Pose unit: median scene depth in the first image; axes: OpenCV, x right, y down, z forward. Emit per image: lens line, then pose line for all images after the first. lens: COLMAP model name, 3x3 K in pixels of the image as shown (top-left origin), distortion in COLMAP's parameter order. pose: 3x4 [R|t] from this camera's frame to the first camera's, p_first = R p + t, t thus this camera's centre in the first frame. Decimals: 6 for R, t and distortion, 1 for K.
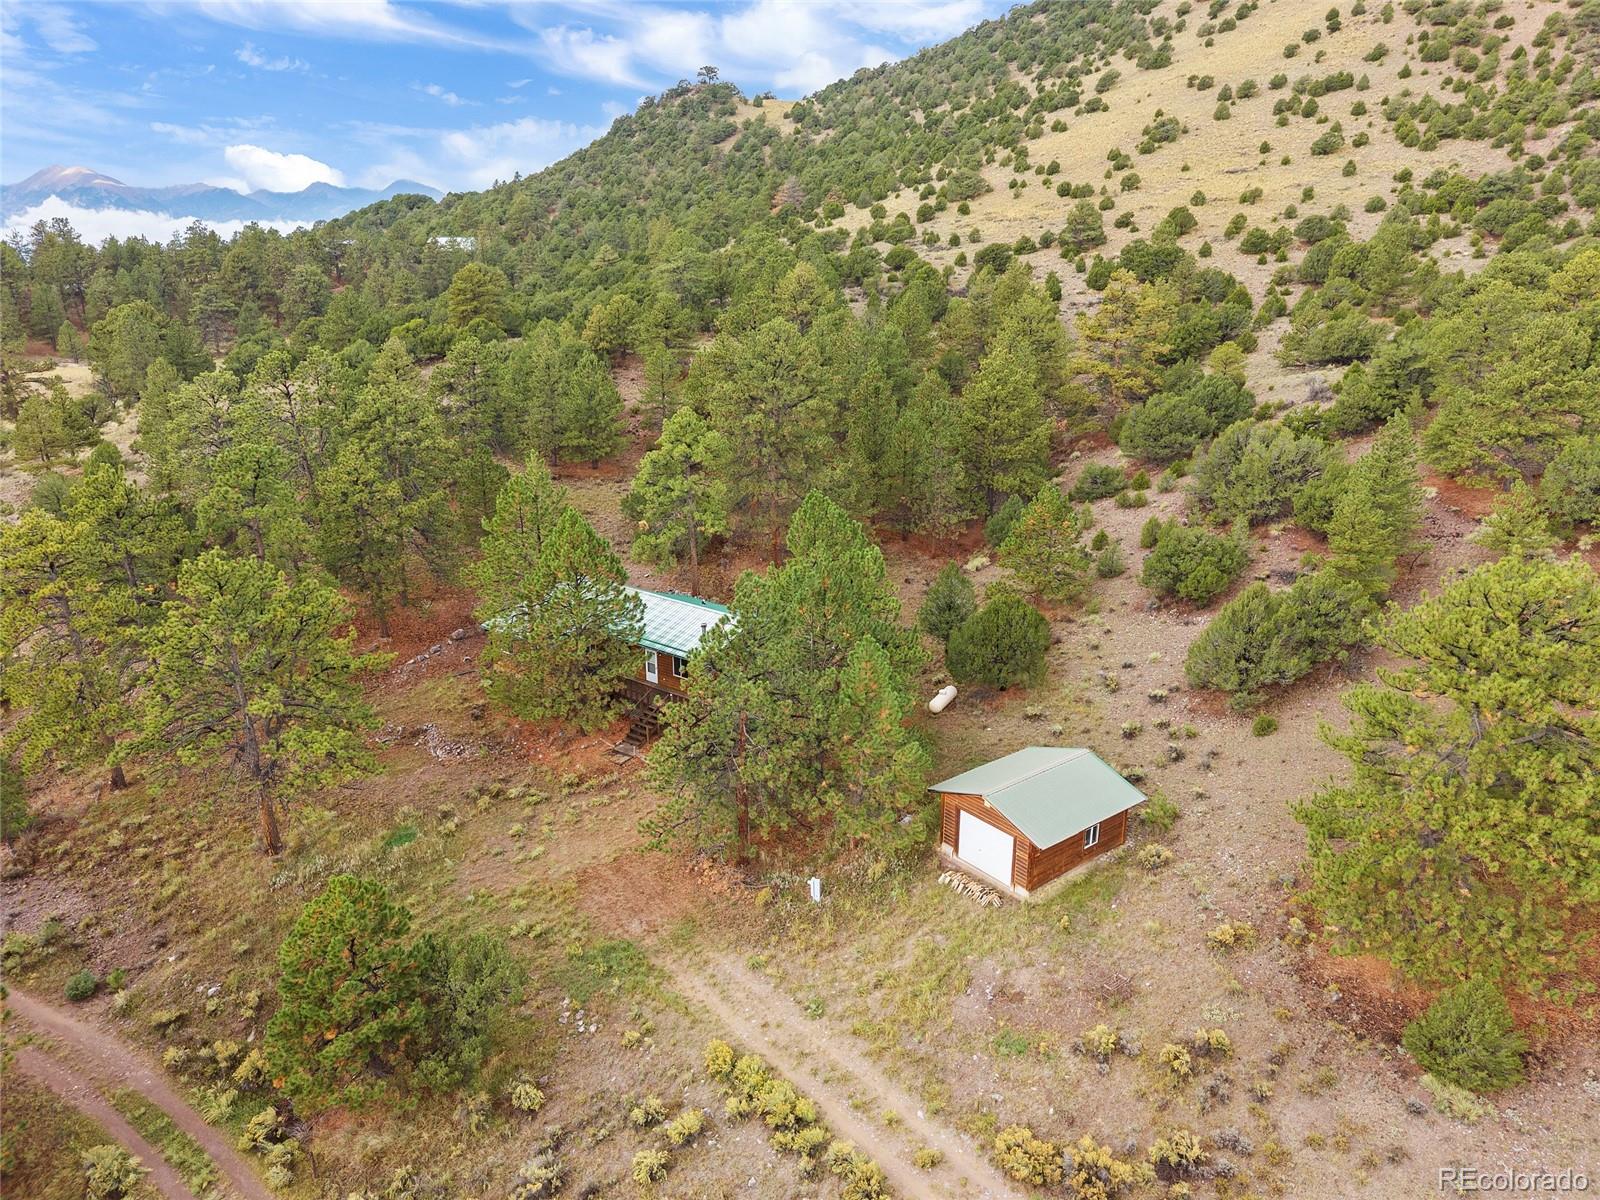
lens RADIAL K [[1074.6, 0, 801.6], [0, 1074.6, 593.5], [0, 0, 1]] dist [0.023012, -0.017780]
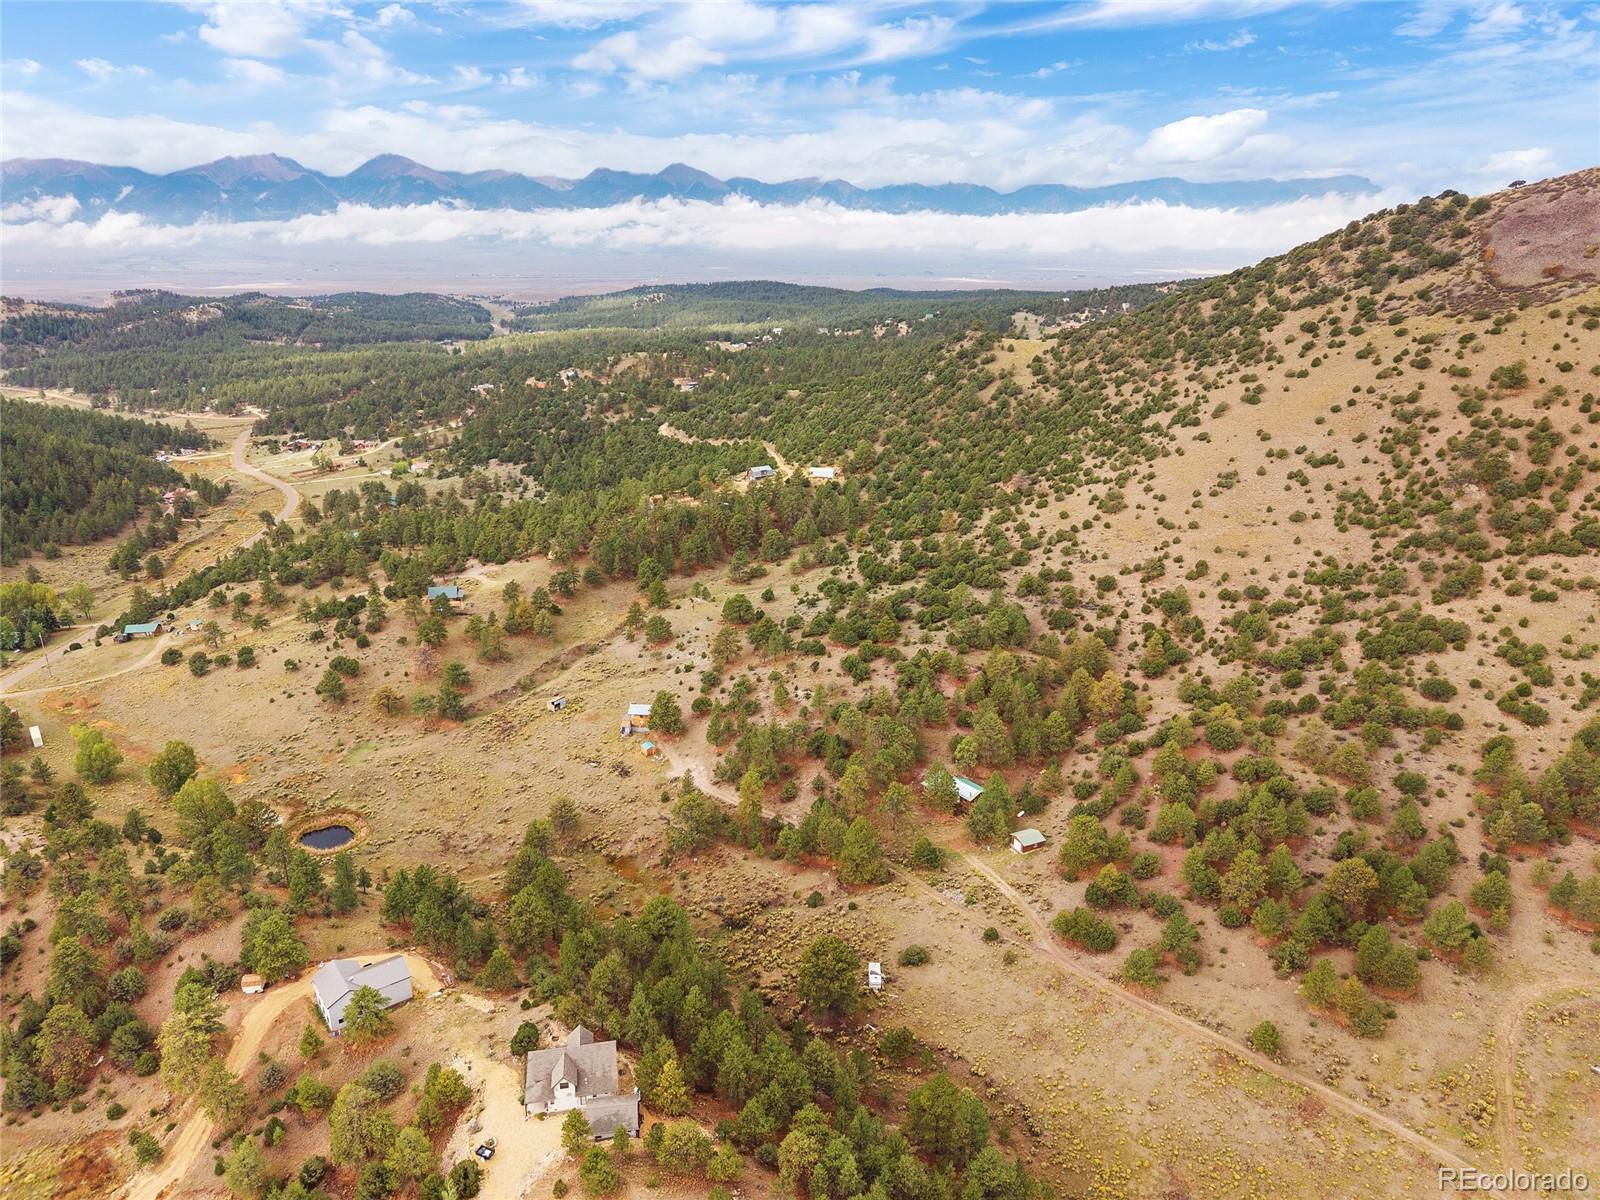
lens RADIAL K [[1073.8, 0, 794.7], [0, 1073.8, 605.8], [0, 0, 1]] dist [0.032885, -0.049382]
pose [[0.973782, 0.073368, -0.215326, 0.061810], [-0.066925, 0.997069, 0.037072, -0.496584], [0.217415, -0.021689, 0.975838, -2.052789]]
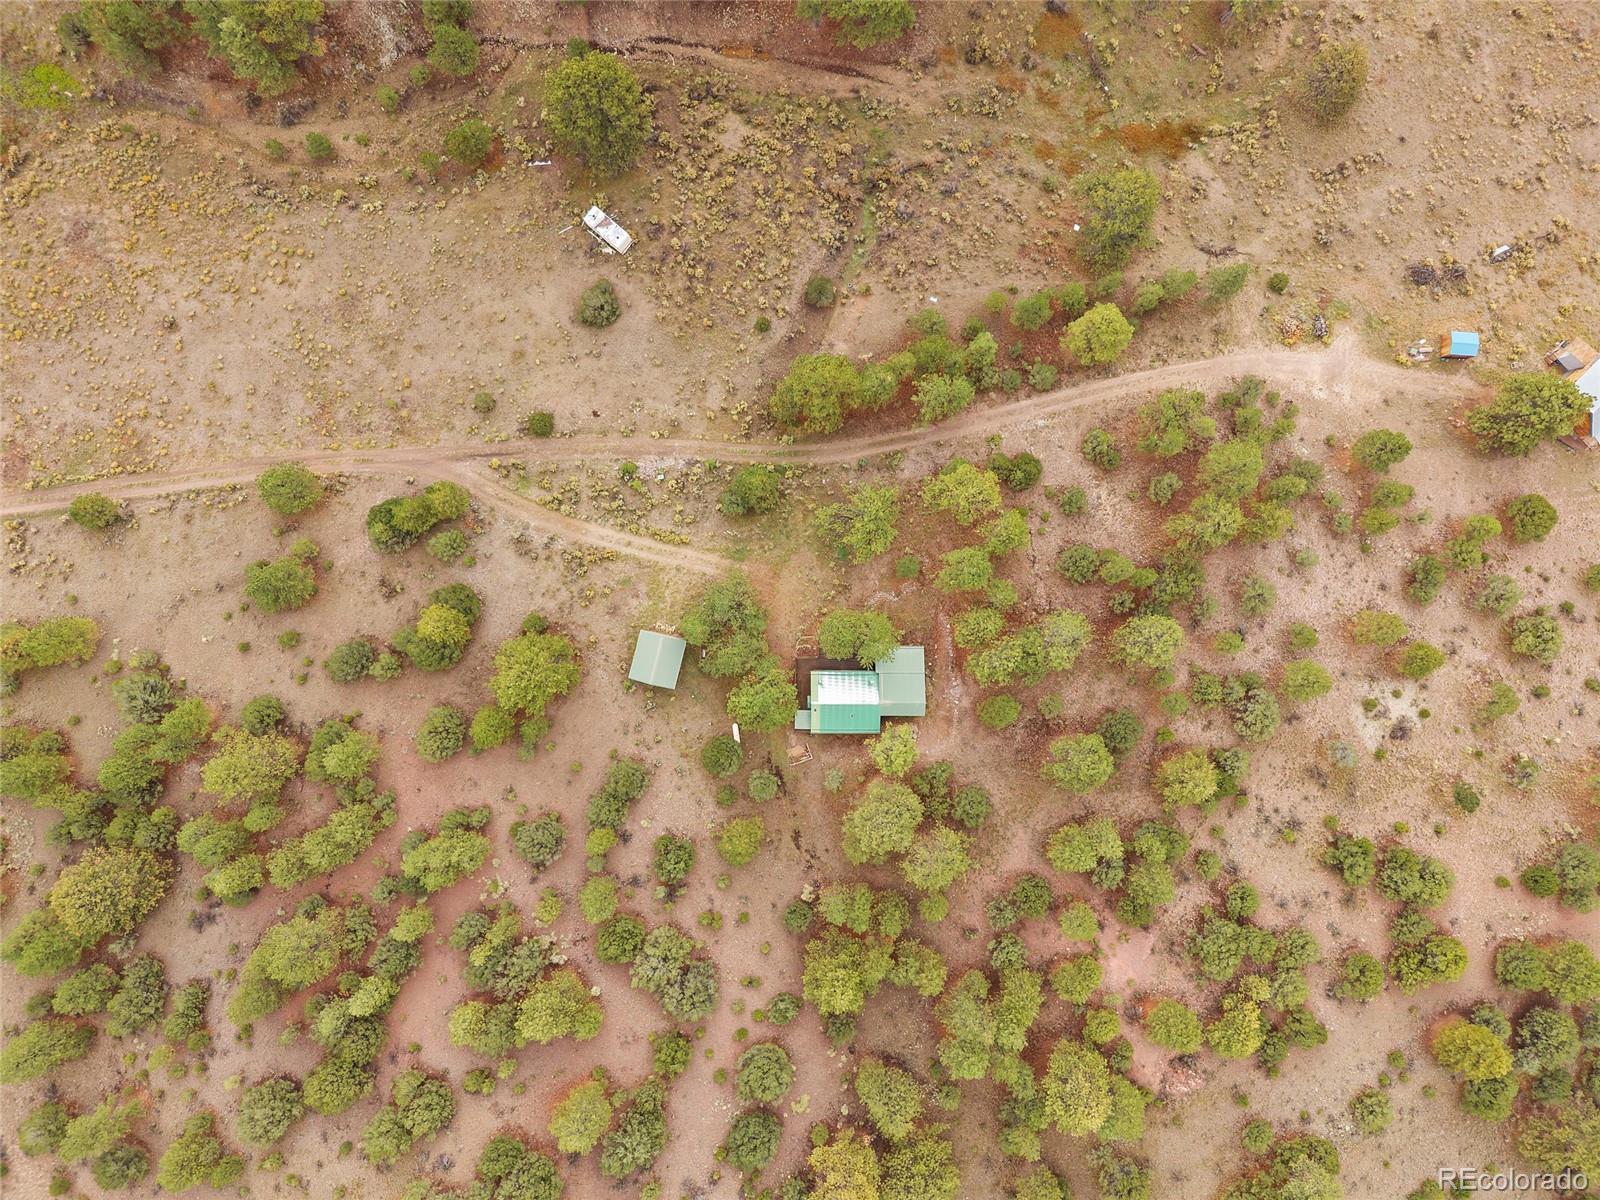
lens RADIAL K [[1104.6, 0, 800.0], [0, 1104.6, 600.0], [0, 0, 1]] dist [0.065161, -0.094844]
pose [[-0.790802, 0.611987, -0.010270, -0.076030], [-0.209710, -0.255145, 0.943887, -1.186737], [0.575026, 0.748581, 0.330109, 0.014549]]
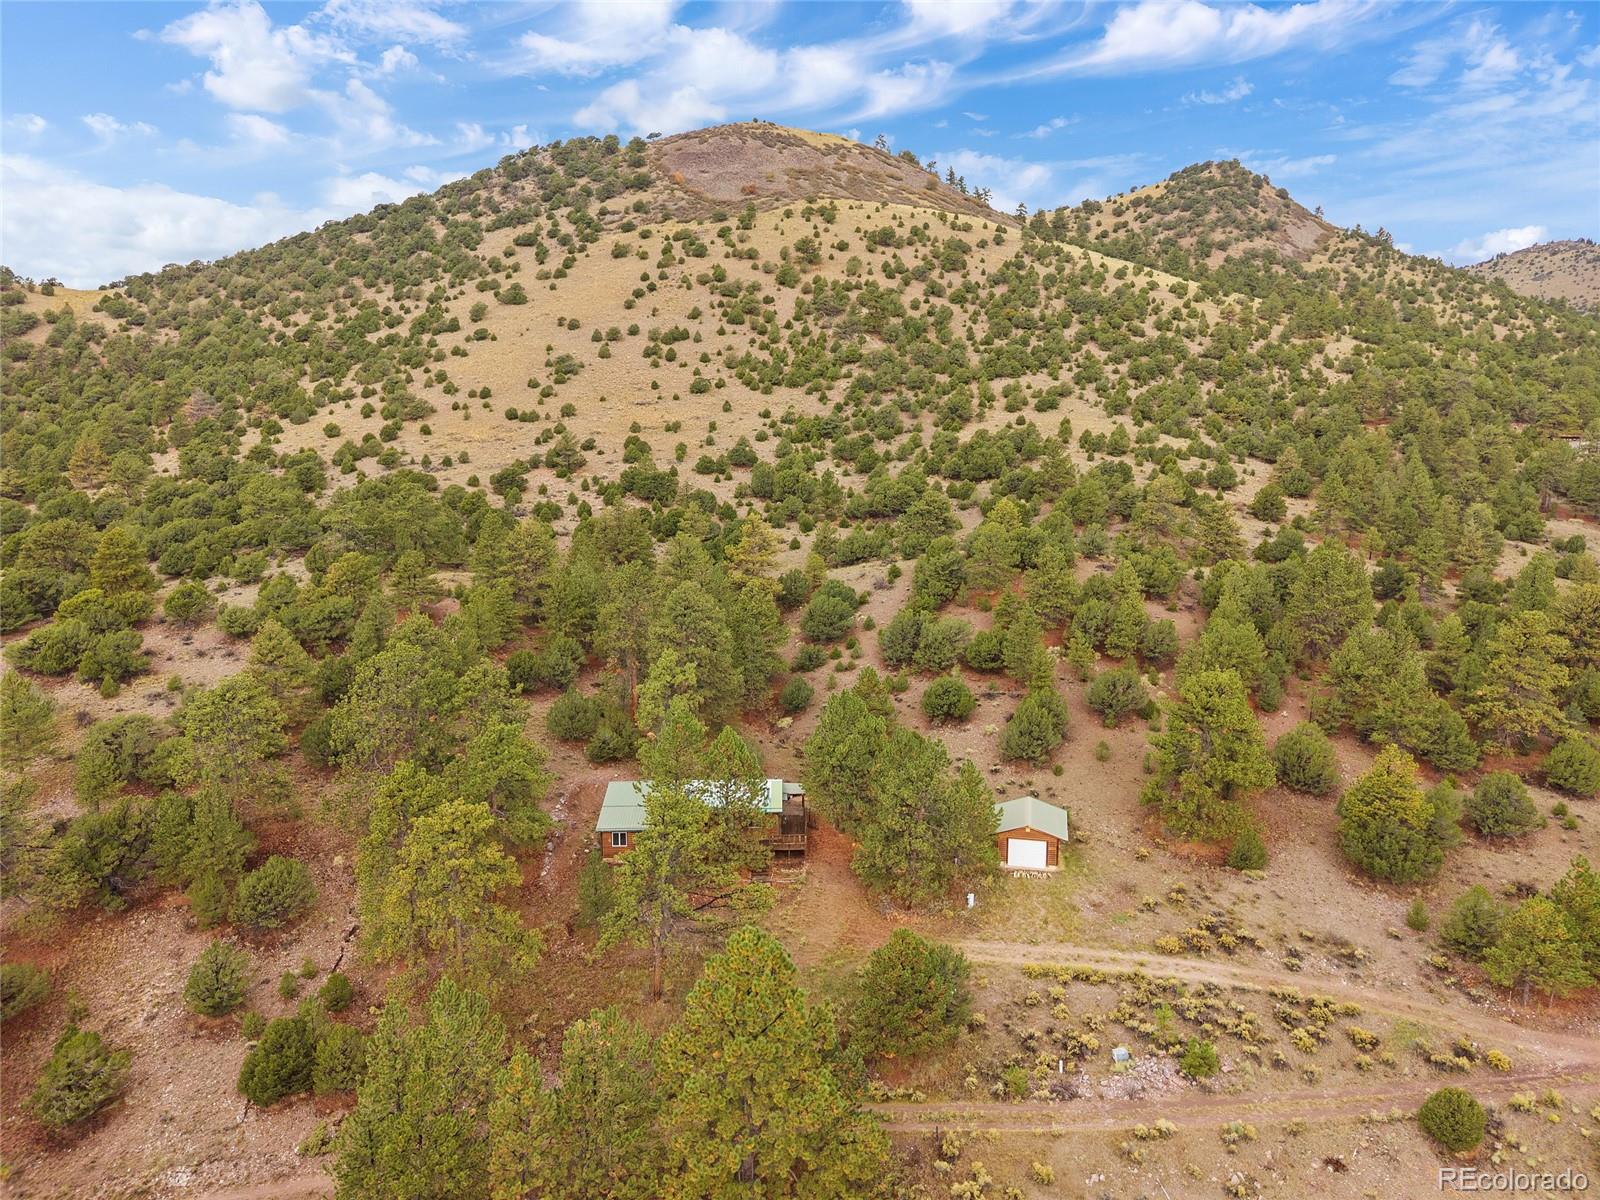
lens RADIAL K [[1073.8, 0, 794.7], [0, 1073.8, 605.8], [0, 0, 1]] dist [0.032885, -0.049382]
pose [[0.779696, -0.109365, 0.616534, -0.523758], [0.190204, 0.979470, -0.066795, -0.062284], [-0.596571, 0.169347, 0.784490, -0.146759]]
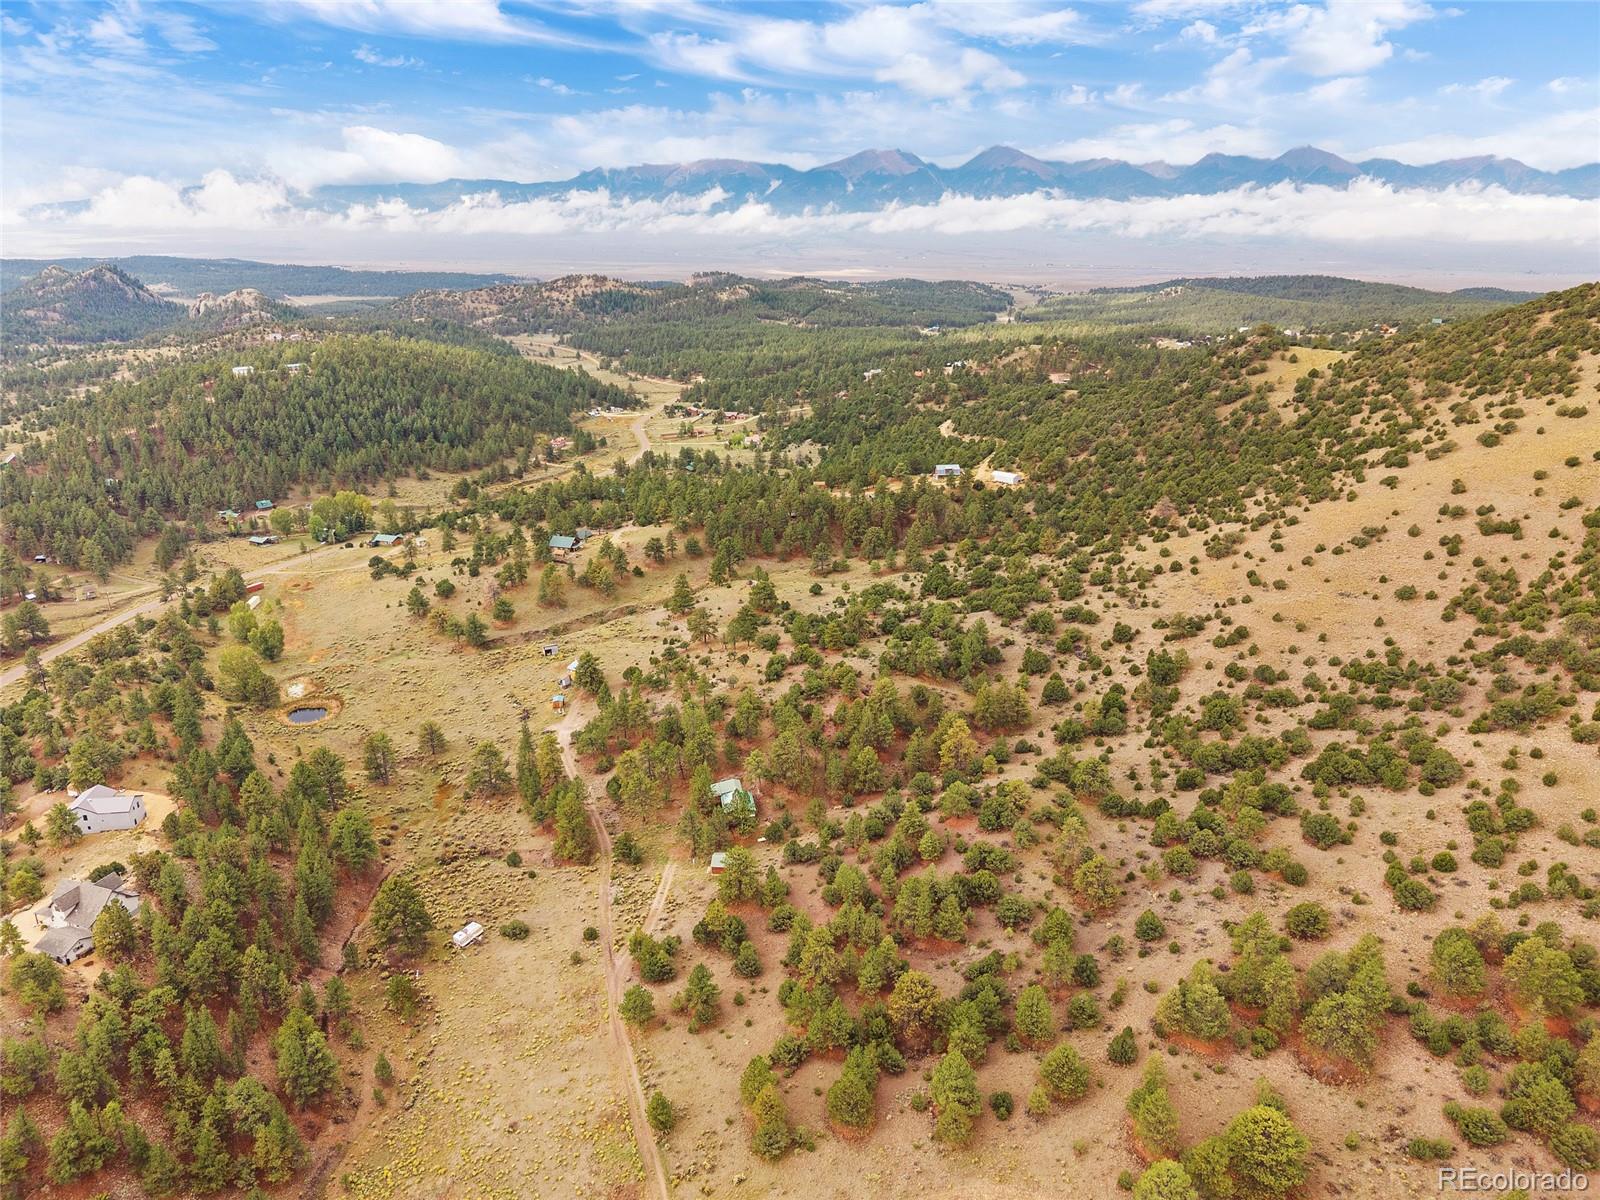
lens RADIAL K [[1085.5, 0, 792.5], [0, 1085.5, 606.7], [0, 0, 1]] dist [0.005821, -0.003131]
pose [[0.735497, 0.224313, -0.639319, 1.544445], [-0.200855, 0.973375, 0.110450, -0.732196], [0.647072, 0.047175, 0.760968, -1.282062]]
